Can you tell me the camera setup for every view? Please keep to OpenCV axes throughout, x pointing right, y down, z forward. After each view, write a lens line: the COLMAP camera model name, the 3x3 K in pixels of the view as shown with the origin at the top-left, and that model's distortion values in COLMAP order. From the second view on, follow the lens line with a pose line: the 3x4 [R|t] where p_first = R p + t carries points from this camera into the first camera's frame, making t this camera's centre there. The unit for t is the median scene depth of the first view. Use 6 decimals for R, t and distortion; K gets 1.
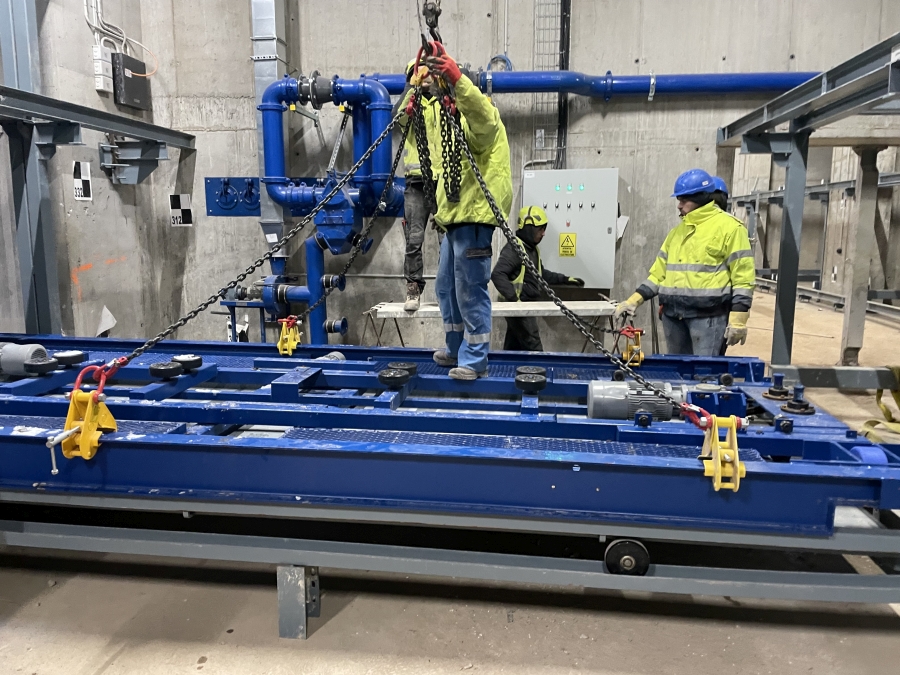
lens RADIAL K [[695.5, 0, 450.0], [0, 695.5, 337.5], [0, 0, 1]] dist [0.082129, -0.120712]
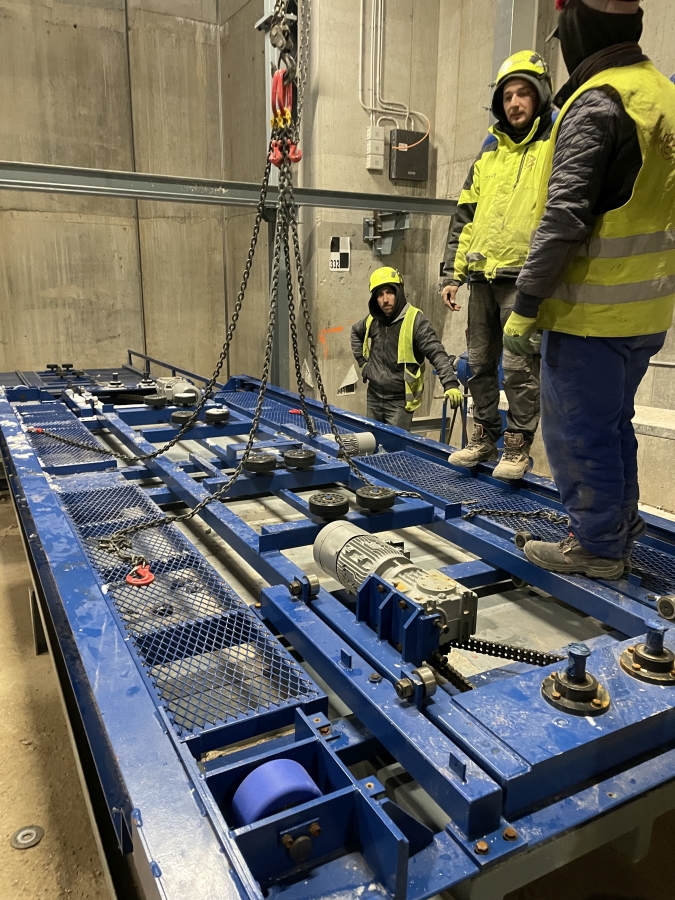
lens RADIAL K [[695.5, 0, 337.5], [0, 695.5, 450.0], [0, 0, 1]] dist [0.082129, -0.120712]
pose [[0.572859, 0.190261, -0.797266, 0.426859], [-0.133443, 0.981358, 0.138310, -0.061190], [0.808718, 0.027157, 0.587569, 0.314236]]
